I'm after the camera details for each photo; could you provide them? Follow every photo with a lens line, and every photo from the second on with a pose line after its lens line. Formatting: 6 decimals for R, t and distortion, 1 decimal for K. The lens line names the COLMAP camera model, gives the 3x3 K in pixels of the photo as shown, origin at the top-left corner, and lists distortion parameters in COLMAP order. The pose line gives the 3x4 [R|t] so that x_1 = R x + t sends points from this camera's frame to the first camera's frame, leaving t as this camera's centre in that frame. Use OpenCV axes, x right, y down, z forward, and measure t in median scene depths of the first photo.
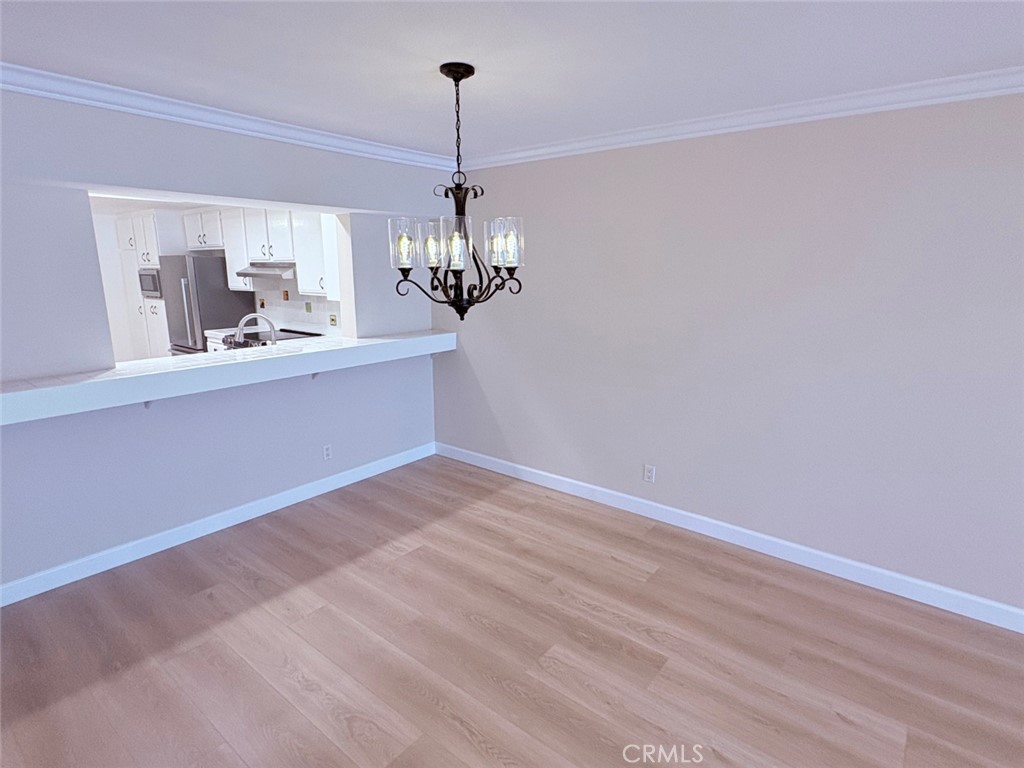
lens RADIAL K [[561.4, 0, 515.2], [0, 561.4, 387.9], [0, 0, 1]] dist [0.013093, 0.000259]
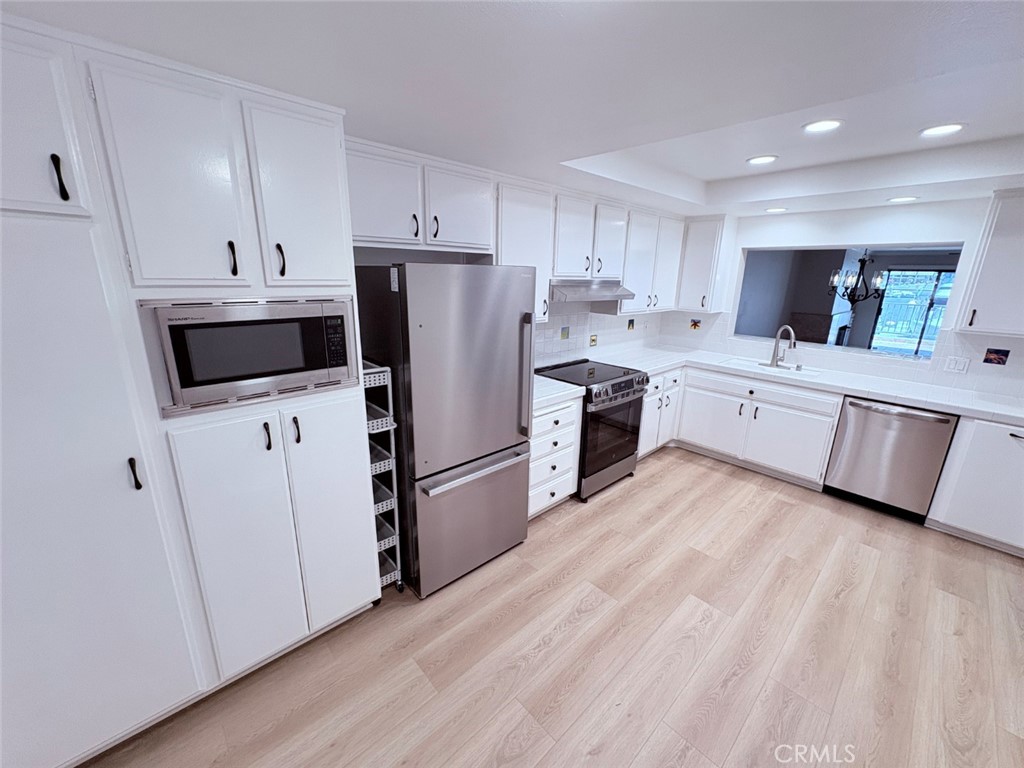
lens RADIAL K [[407.9, 0, 513.5], [0, 407.9, 385.6], [0, 0, 1]] dist [-0.000493, 0.000006]
pose [[0.129509, -0.260540, 0.956737, -0.975765], [0.186861, 0.953989, 0.234497, -0.224830], [-0.973812, 0.148407, 0.172235, 0.979793]]
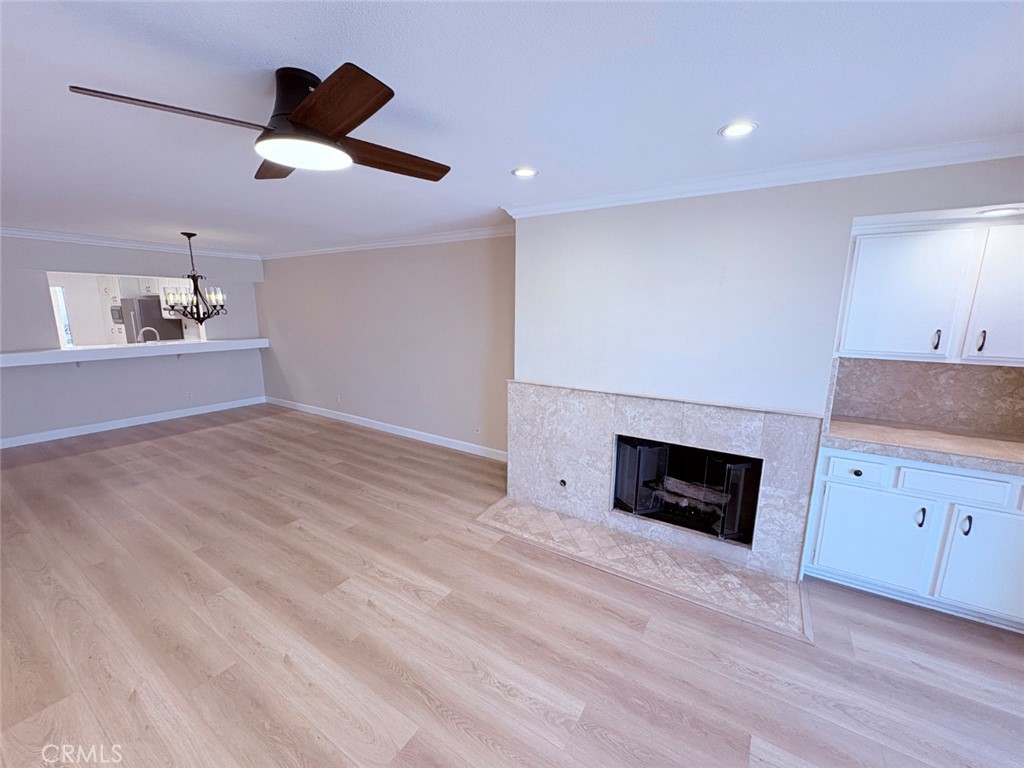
lens RADIAL K [[407.9, 0, 513.5], [0, 407.9, 385.6], [0, 0, 1]] dist [-0.000493, 0.000006]
pose [[0.992079, -0.013167, 0.124927, 0.448347], [0.016320, 0.999573, -0.024249, 0.091706], [-0.124555, 0.026096, 0.991870, -0.425527]]
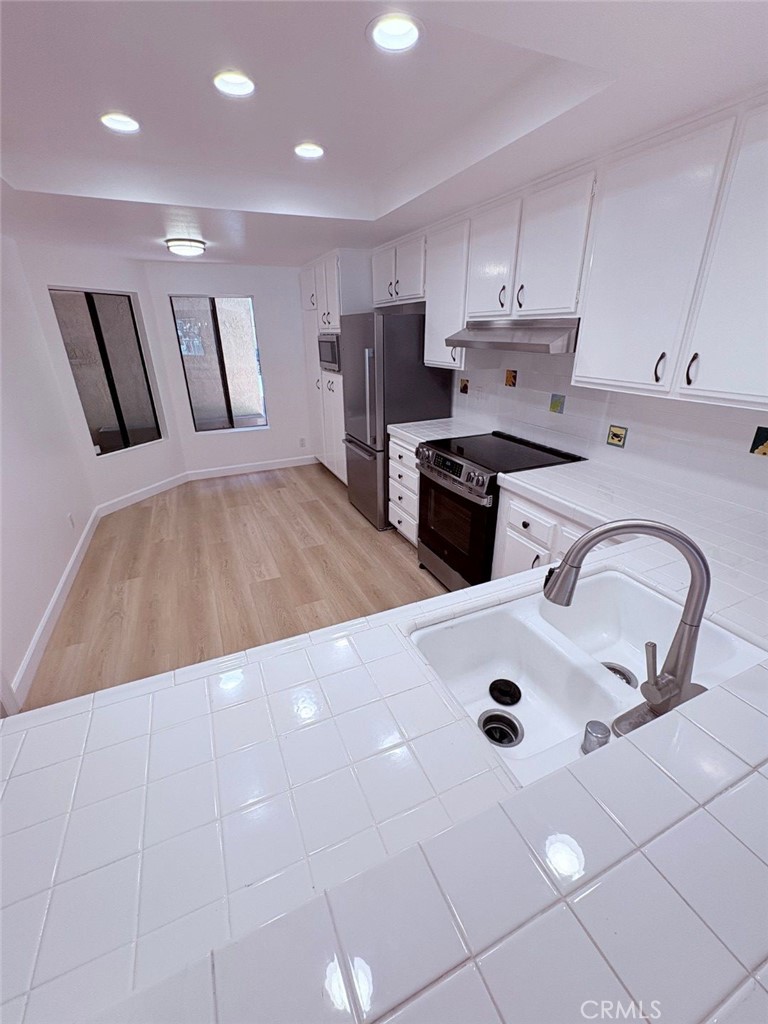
lens RADIAL K [[425.7, 0, 383.3], [0, 425.7, 514.2], [0, 0, 1]] dist [0.002190, 0.000257]
pose [[0.897086, 0.166445, -0.409308, -0.330016], [-0.081601, 0.972811, 0.216747, -0.113144], [0.434256, -0.161041, 0.886277, 0.522476]]
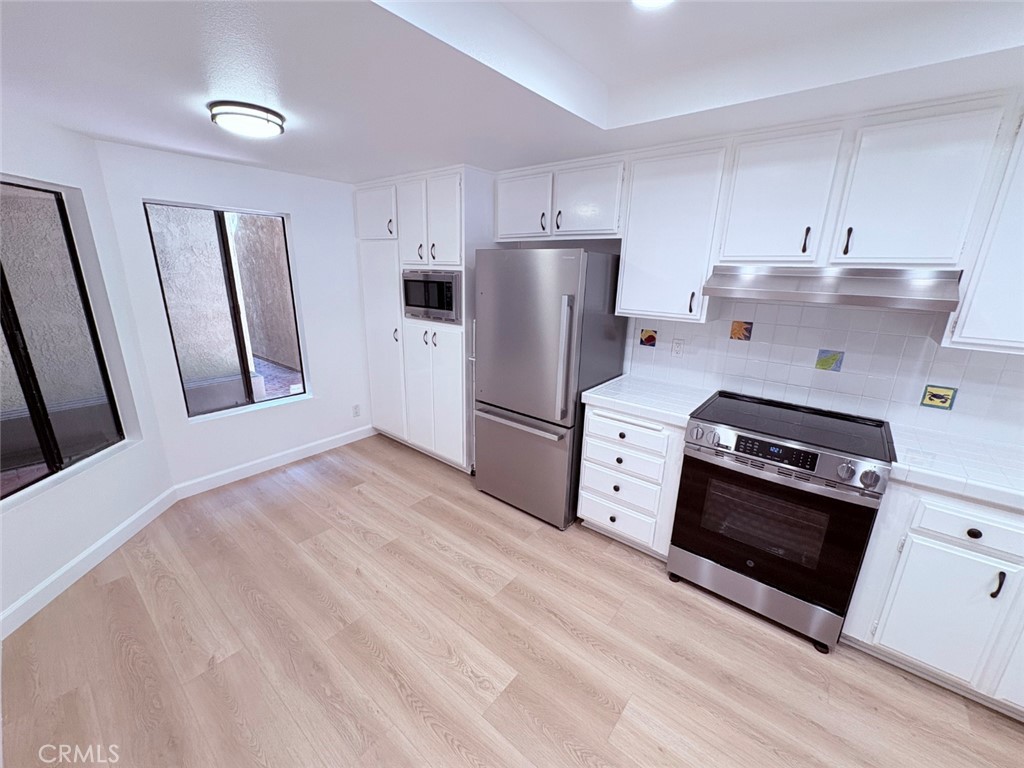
lens RADIAL K [[407.9, 0, 513.5], [0, 407.9, 385.6], [0, 0, 1]] dist [-0.000493, 0.000006]
pose [[0.999701, 0.019816, 0.014359, -0.650655], [-0.020774, 0.997335, 0.069931, -0.140039], [-0.012935, -0.070208, 0.997448, 0.640783]]
